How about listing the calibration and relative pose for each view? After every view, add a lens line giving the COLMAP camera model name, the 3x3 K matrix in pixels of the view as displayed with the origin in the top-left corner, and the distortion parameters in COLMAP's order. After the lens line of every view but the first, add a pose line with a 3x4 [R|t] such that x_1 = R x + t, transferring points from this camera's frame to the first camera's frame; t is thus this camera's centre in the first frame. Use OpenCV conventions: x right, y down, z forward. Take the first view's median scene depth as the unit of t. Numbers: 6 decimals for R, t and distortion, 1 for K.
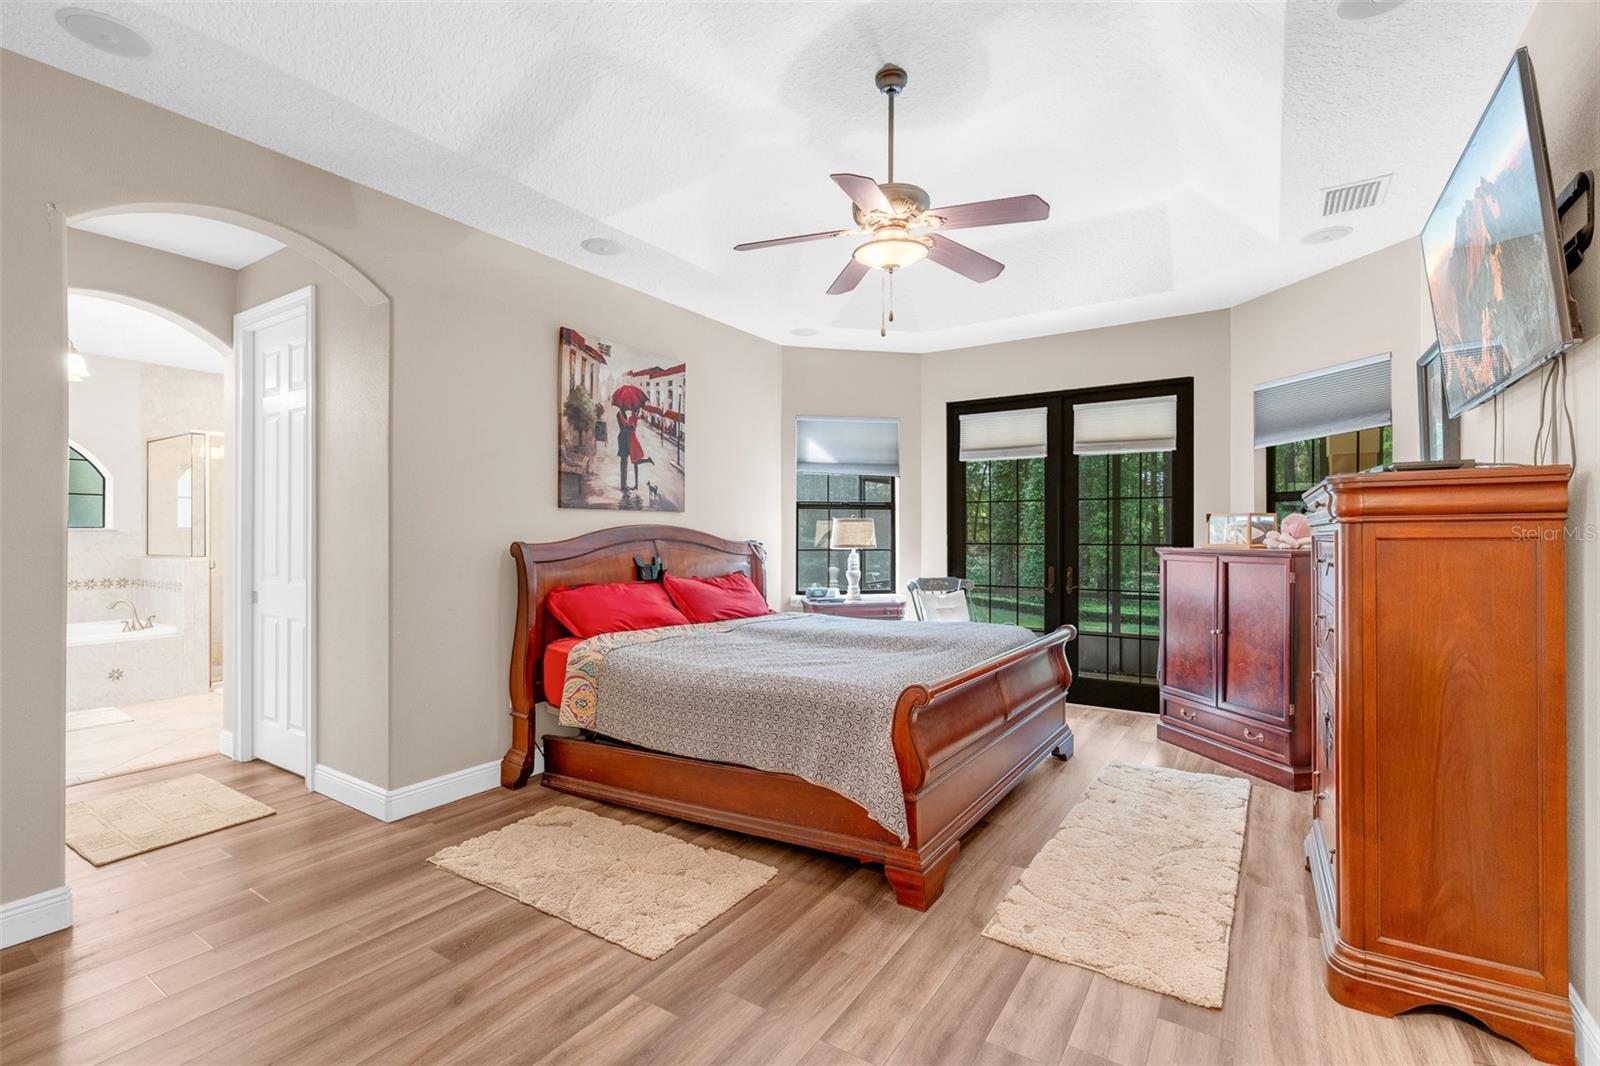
lens RADIAL K [[715.2, 0, 798.8], [0, 715.2, 532.2], [0, 0, 1]] dist [-0.009090, 0.001679]
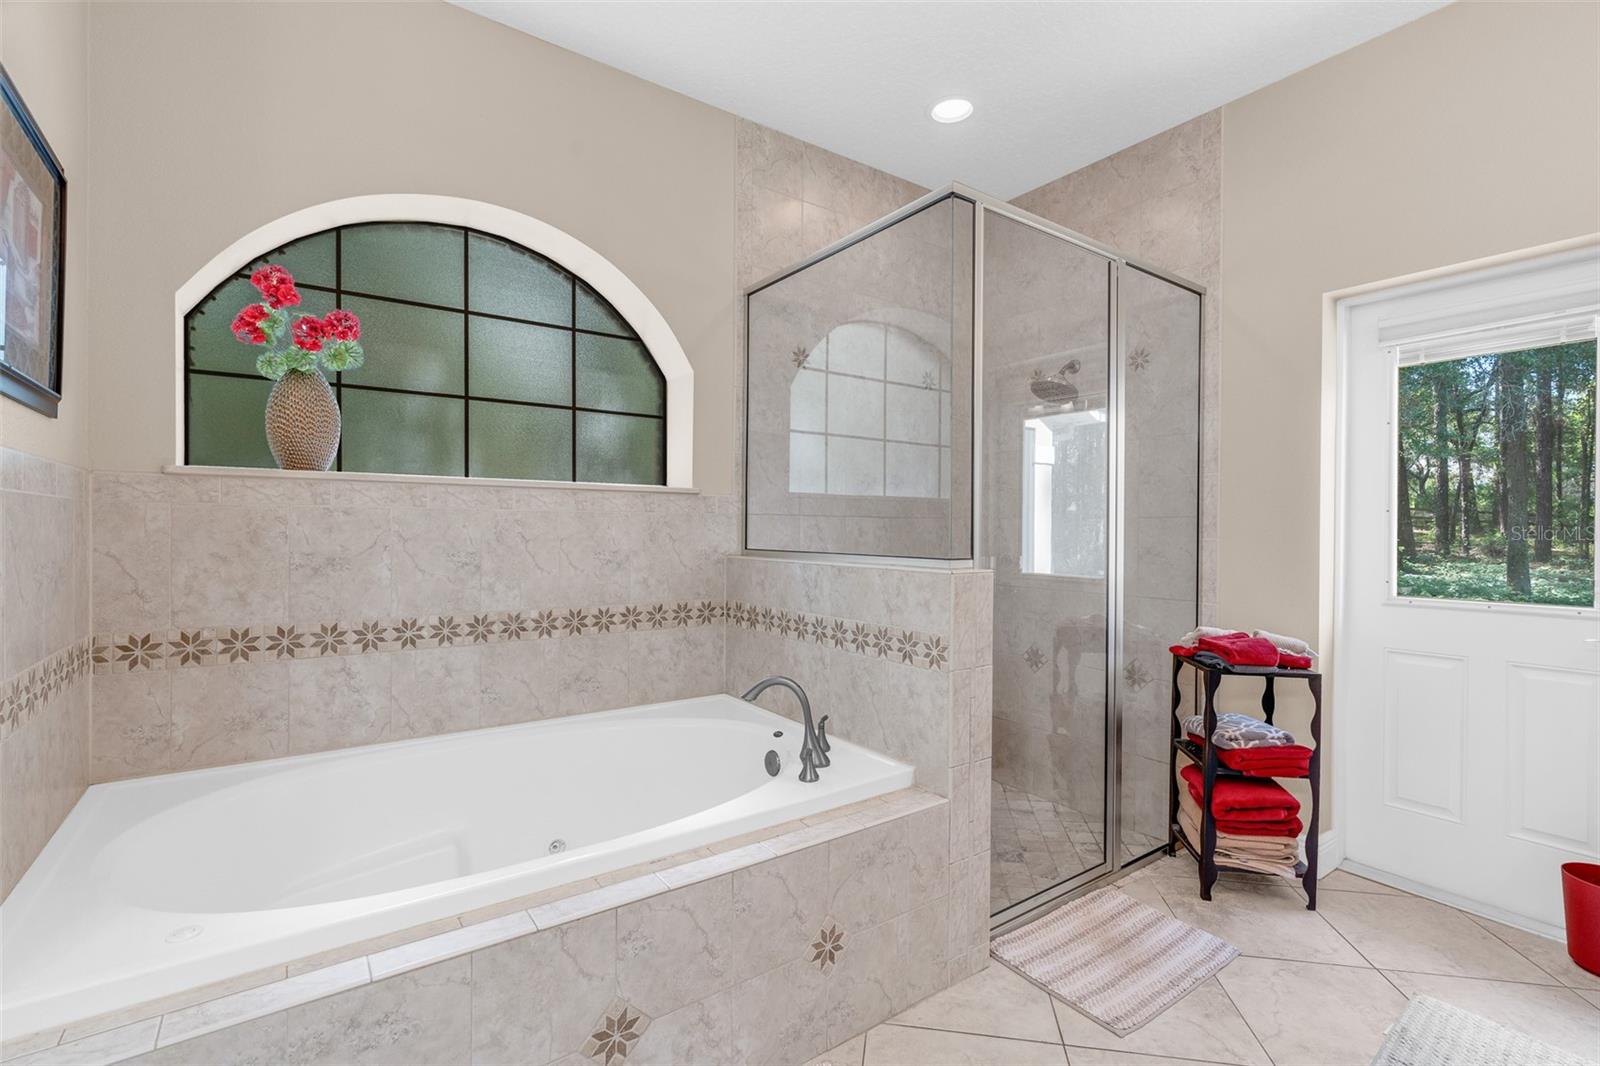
lens RADIAL K [[717.9, 0, 794.3], [0, 717.9, 531.6], [0, 0, 1]] dist [-0.009351, 0.003415]
pose [[0.930616, 0.010409, -0.365849, -1.011121], [-0.009924, 0.999946, 0.003207, 0.026118], [0.365863, 0.000646, 0.930669, 0.829087]]
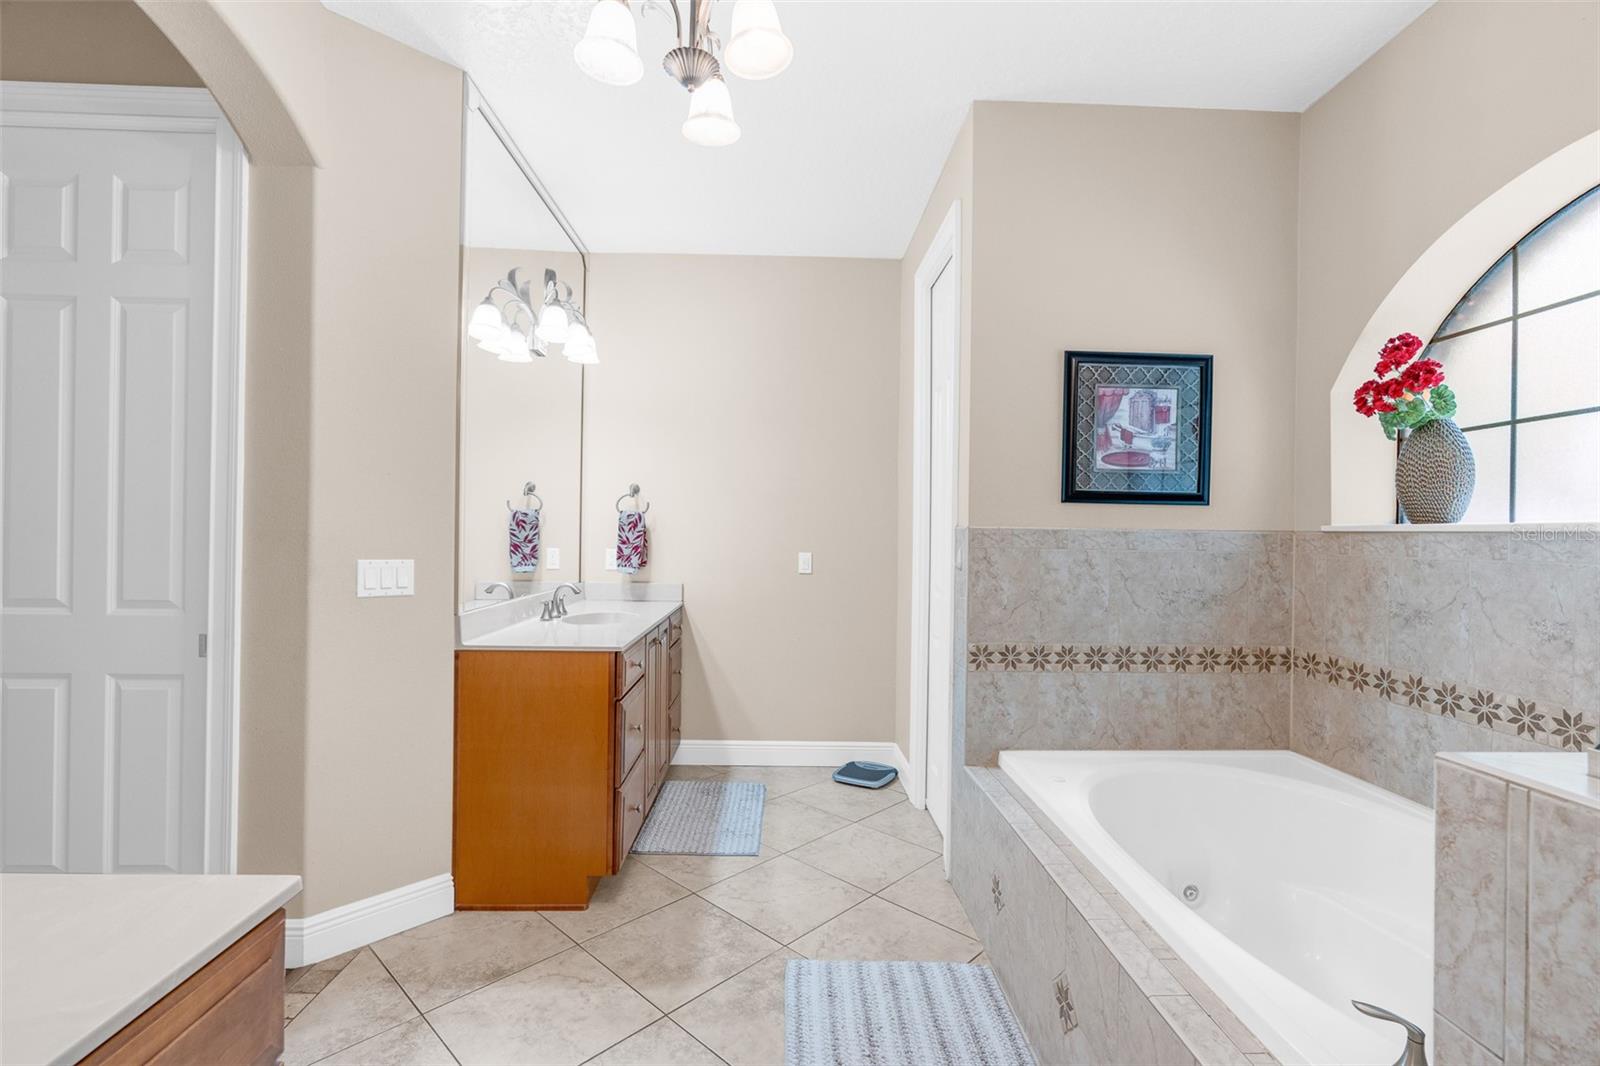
lens RADIAL K [[717.9, 0, 794.3], [0, 717.9, 531.6], [0, 0, 1]] dist [-0.009351, 0.003415]
pose [[-0.820736, -0.009920, -0.571221, -0.868102], [-0.012336, 0.999924, 0.000360, 0.002077], [0.571174, 0.007342, -0.820796, 1.289237]]
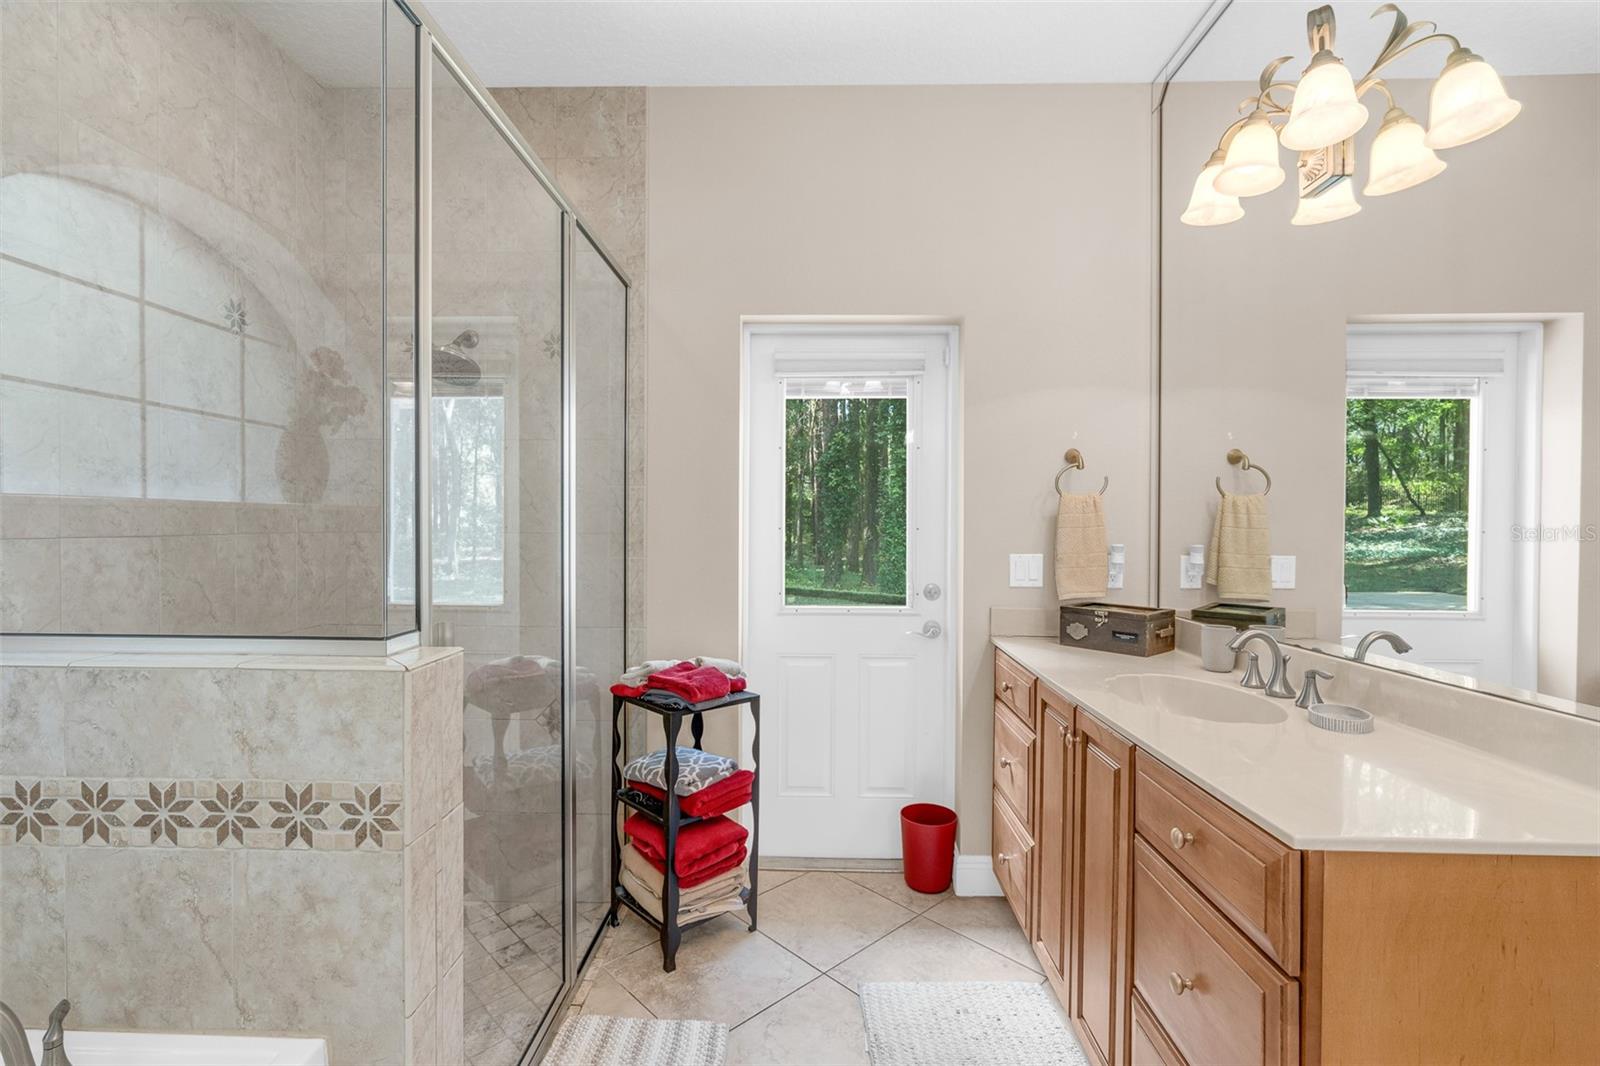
lens RADIAL K [[715.2, 0, 798.8], [0, 715.2, 532.2], [0, 0, 1]] dist [-0.009090, 0.001679]
pose [[0.849199, -0.001234, 0.528071, -1.090132], [-0.005558, 0.999921, 0.011275, 0.003966], [-0.528044, -0.012510, 0.849125, 0.986571]]
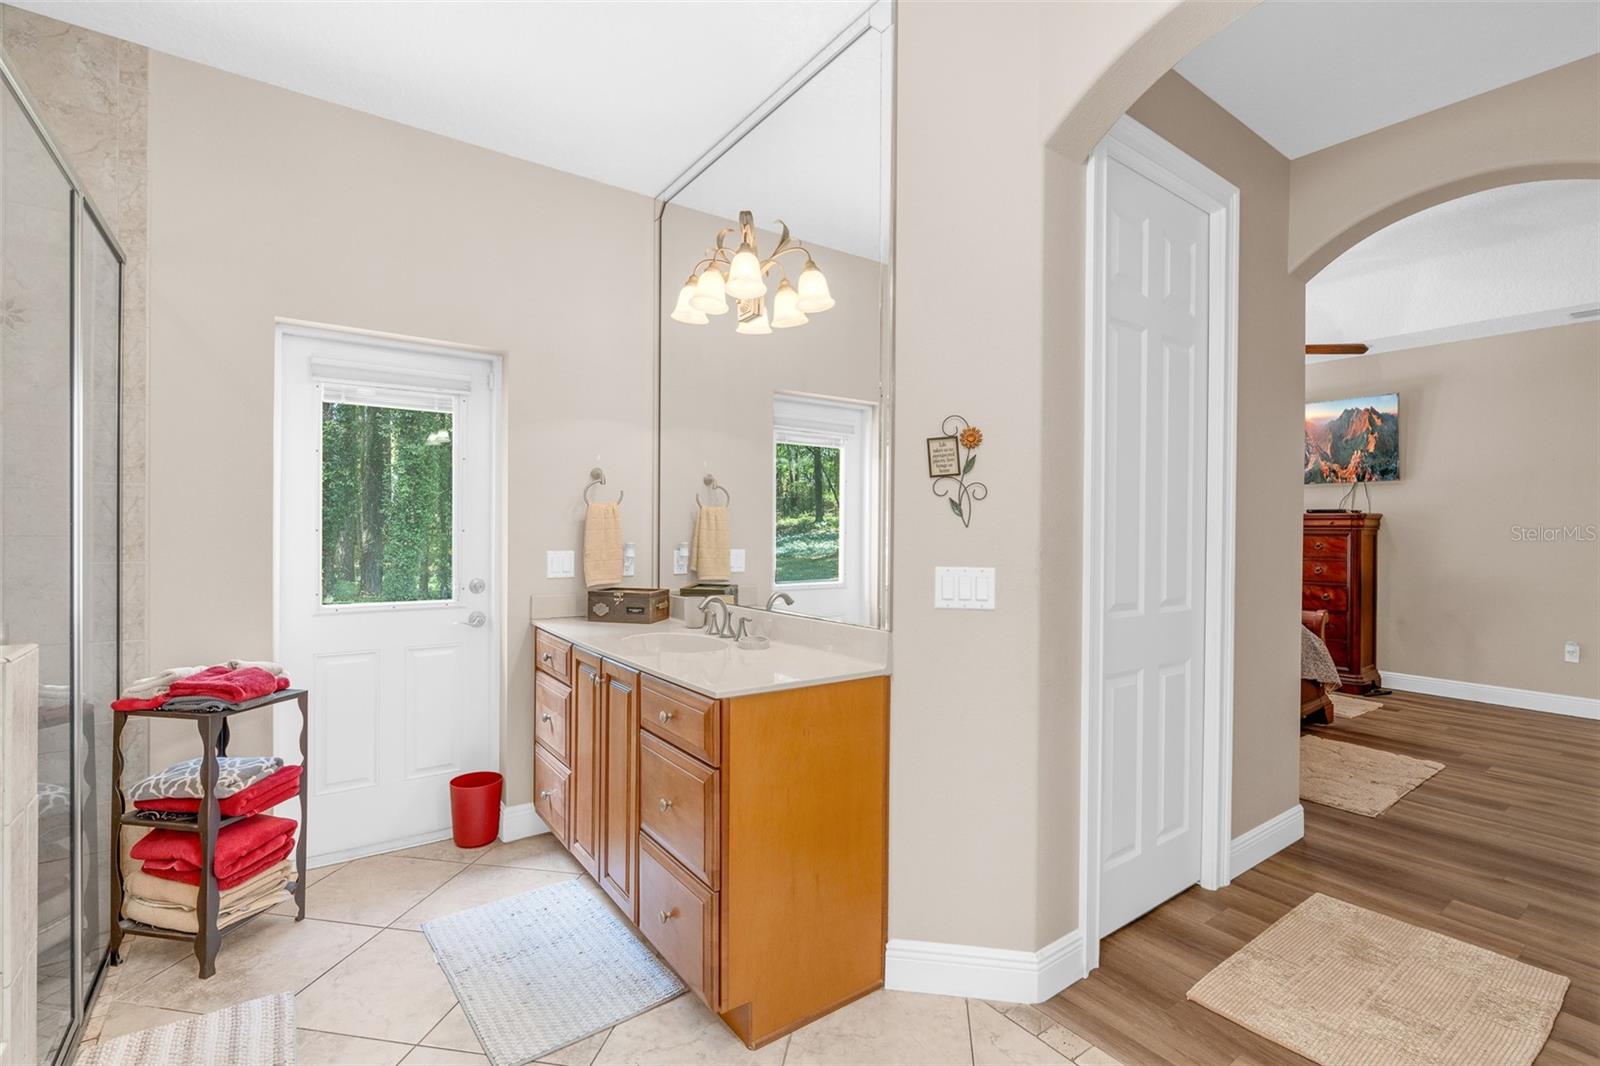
lens RADIAL K [[717.9, 0, 794.3], [0, 717.9, 531.6], [0, 0, 1]] dist [-0.009351, 0.003415]
pose [[0.363738, 0.000891, 0.931501, -1.203842], [-0.008125, 0.999965, 0.002216, 0.004200], [-0.931466, -0.008374, 0.363732, 0.907285]]
